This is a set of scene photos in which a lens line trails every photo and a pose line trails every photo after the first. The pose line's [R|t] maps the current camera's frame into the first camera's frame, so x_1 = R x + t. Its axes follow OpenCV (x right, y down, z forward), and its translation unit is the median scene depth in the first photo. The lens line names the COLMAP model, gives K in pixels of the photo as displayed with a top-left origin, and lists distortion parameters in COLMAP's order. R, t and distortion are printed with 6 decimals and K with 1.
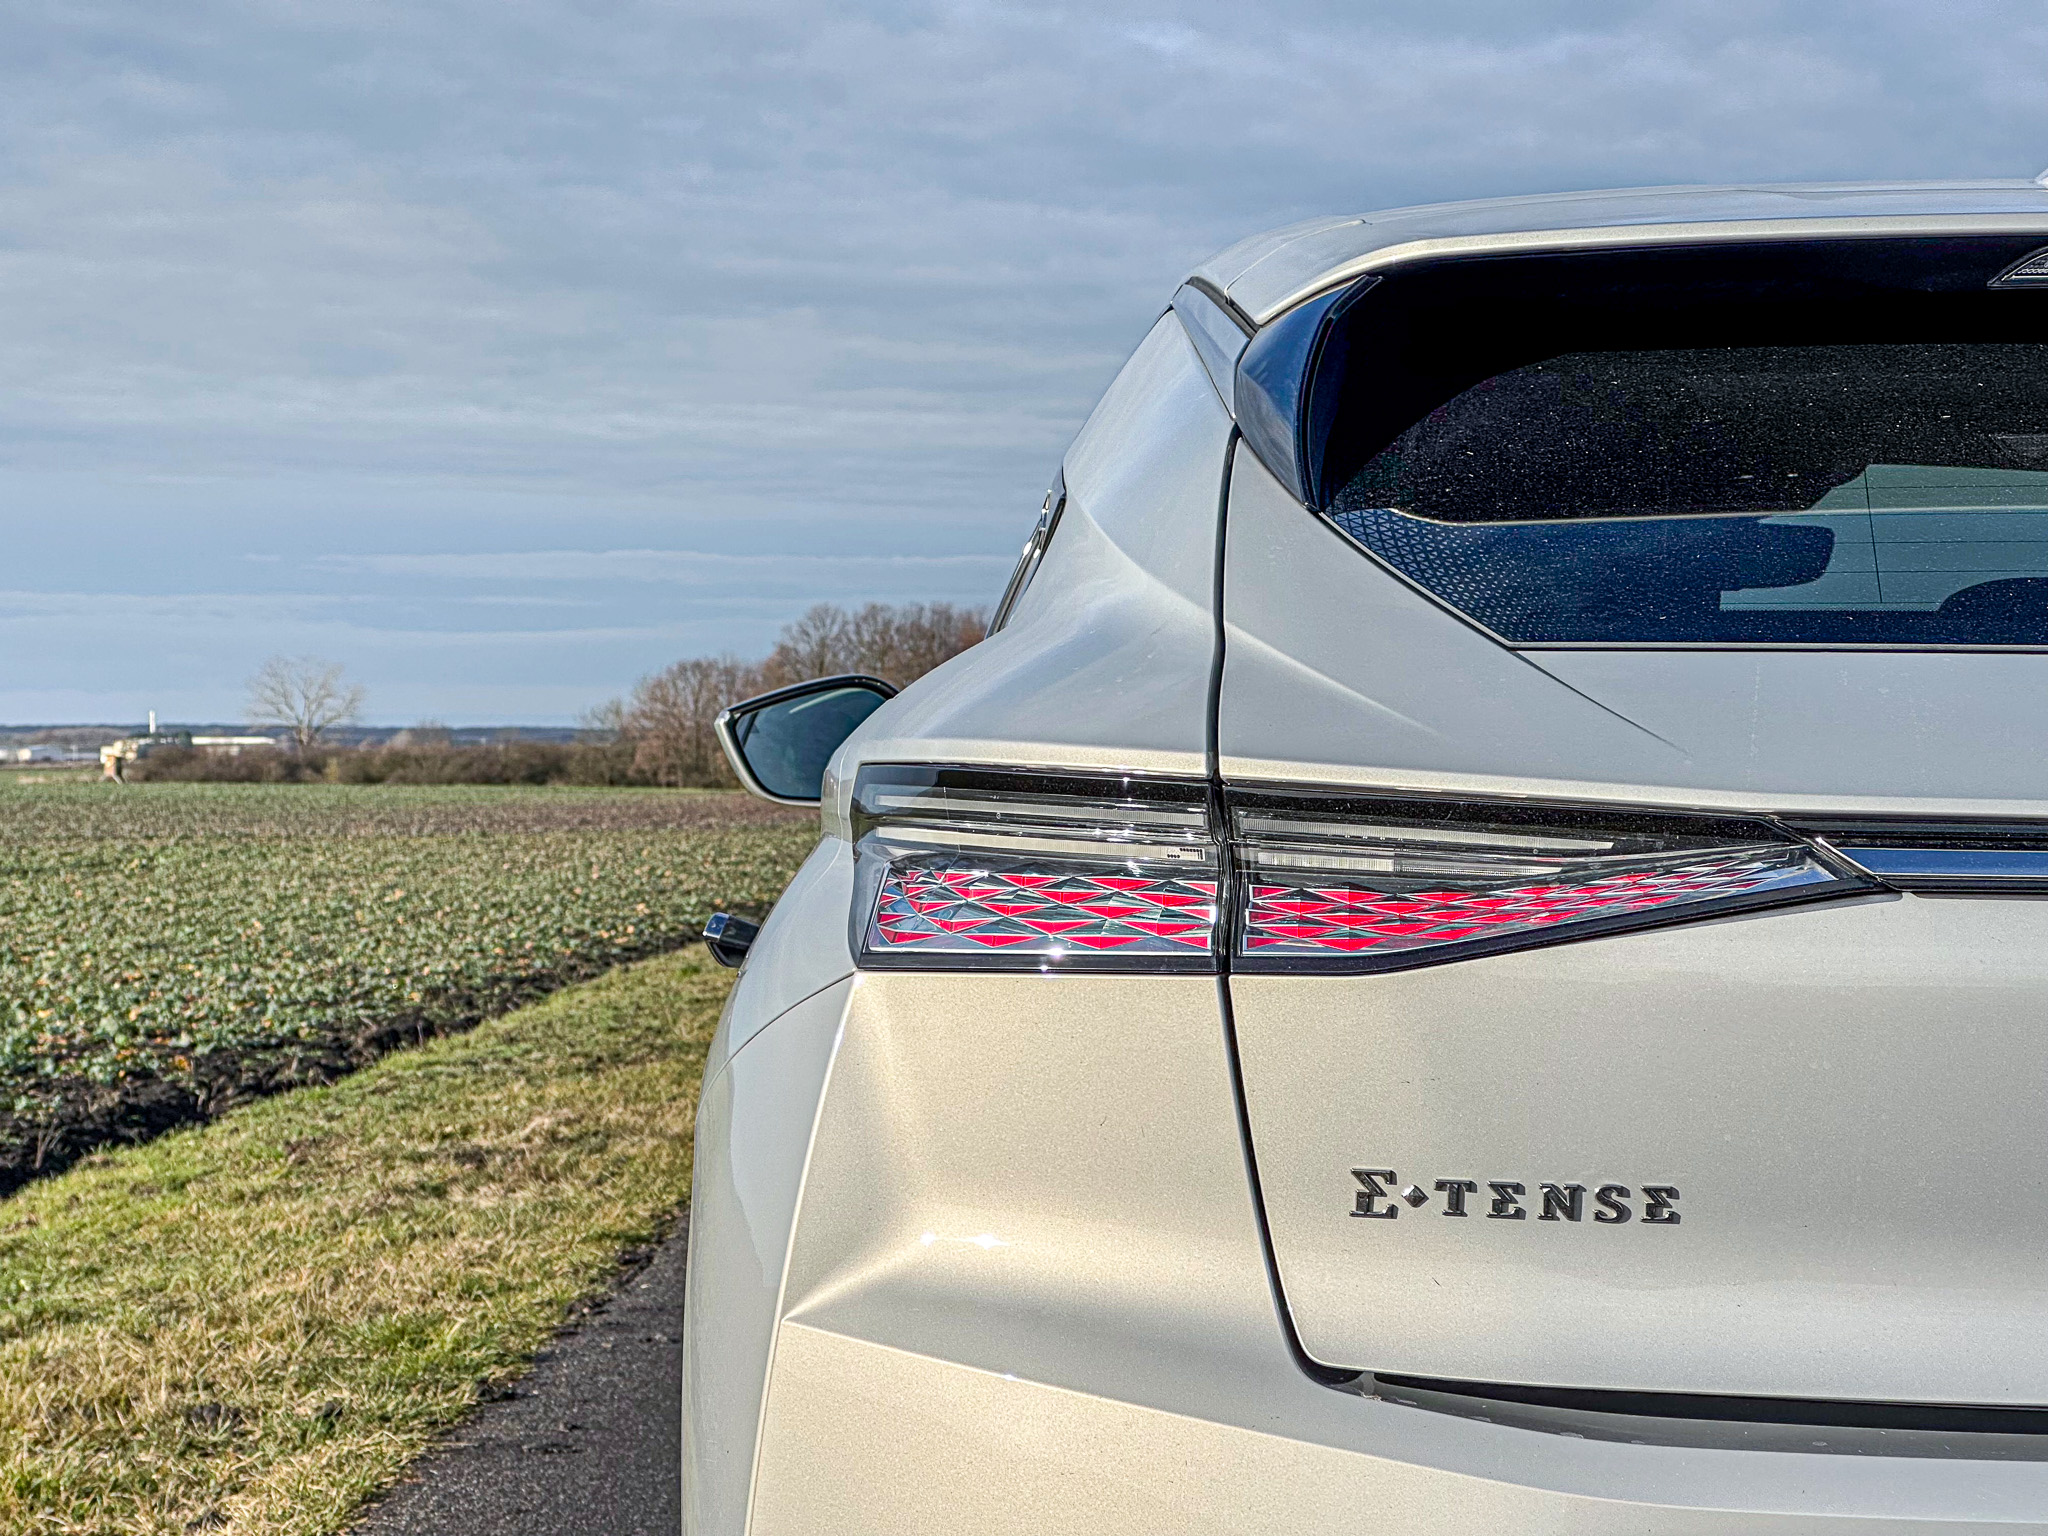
lens RADIAL K [[4616.0, 0, 1156.4], [0, 4616.0, 764.7], [0, 0, 1]] dist [0.032853, 2.529583]
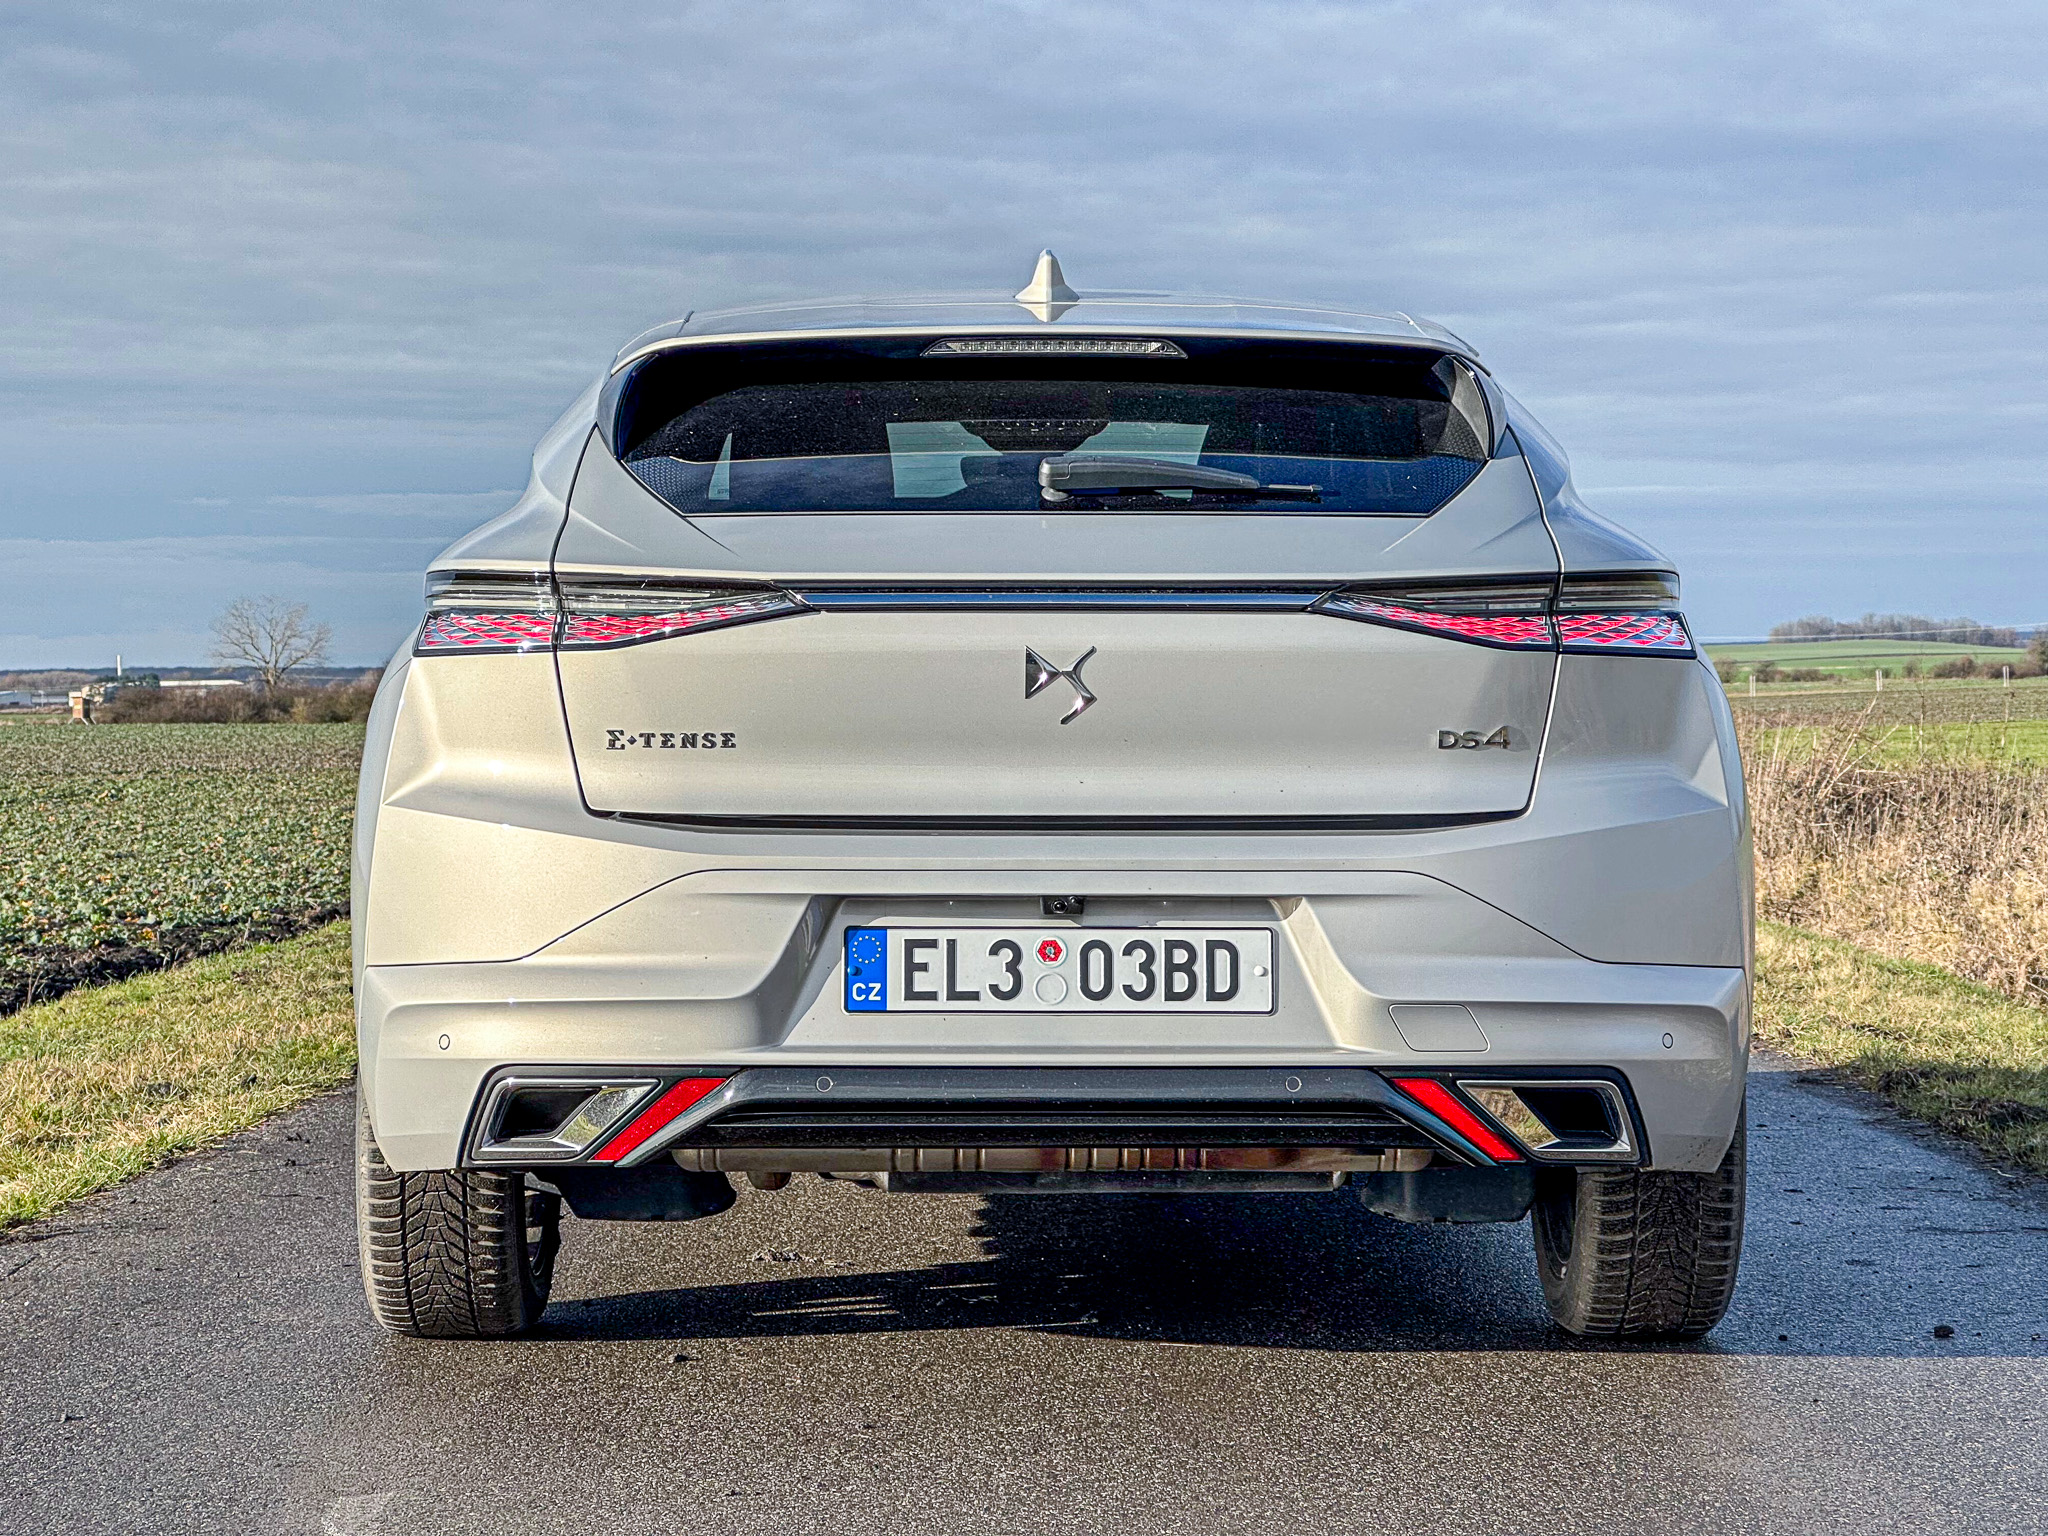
lens RADIAL K [[4616.0, 0, 1156.4], [0, 4616.0, 764.7], [0, 0, 1]] dist [0.032853, 2.529583]
pose [[0.999857, -0.015766, 0.006137, 0.027524], [0.015670, 0.999758, 0.015415, 0.006304], [-0.006378, -0.015317, 0.999862, -0.125242]]
